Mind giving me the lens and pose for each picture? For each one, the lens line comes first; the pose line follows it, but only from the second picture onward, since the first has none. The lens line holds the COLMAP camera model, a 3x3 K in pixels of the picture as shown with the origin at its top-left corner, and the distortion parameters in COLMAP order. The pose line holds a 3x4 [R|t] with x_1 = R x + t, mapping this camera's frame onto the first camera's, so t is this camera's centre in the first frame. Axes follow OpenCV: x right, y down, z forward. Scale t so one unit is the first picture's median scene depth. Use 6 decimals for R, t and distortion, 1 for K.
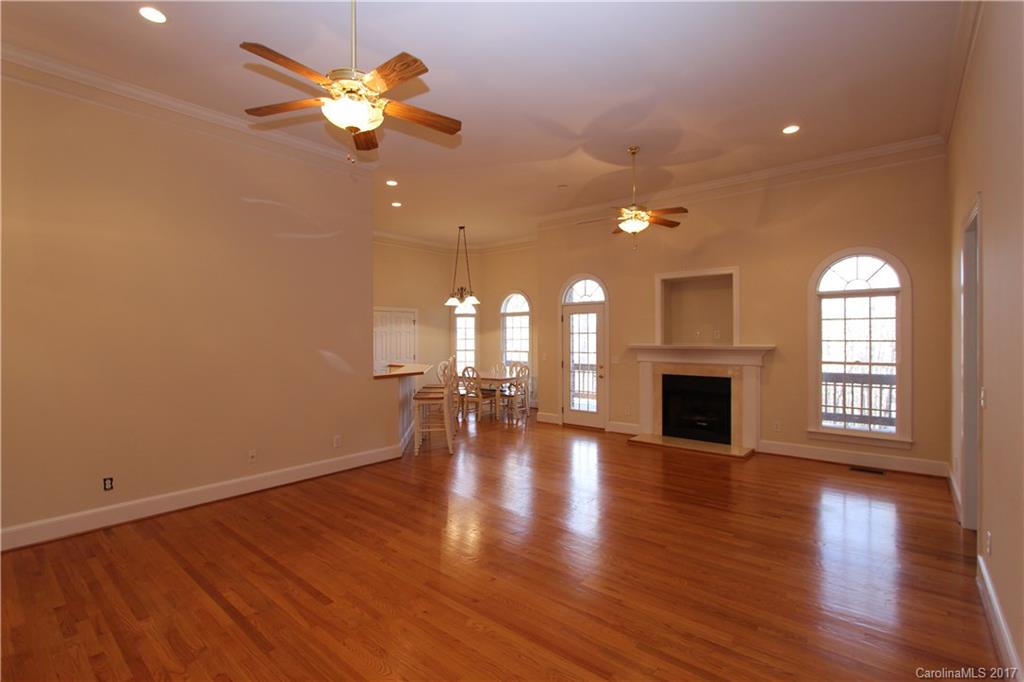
lens RADIAL K [[474.2, 0, 512.2], [0, 474.2, 341.5], [0, 0, 1]] dist [-0.011988, -0.000579]
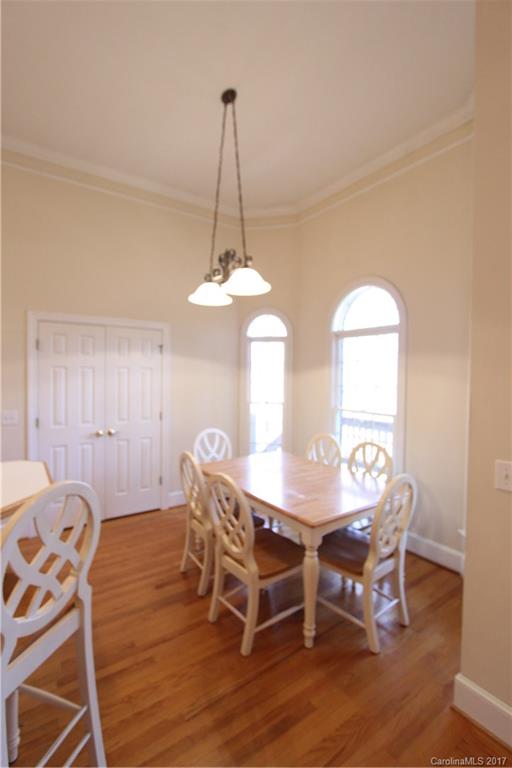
lens RADIAL K [[355.6, 0, 257.3], [0, 355.6, 382.0], [0, 0, 1]] dist [-0.011988, -0.000579]
pose [[0.969370, 0.022106, -0.244607, -0.008730], [-0.019925, 0.999737, 0.011386, -0.011103], [0.244795, -0.006163, 0.969555, 0.648914]]
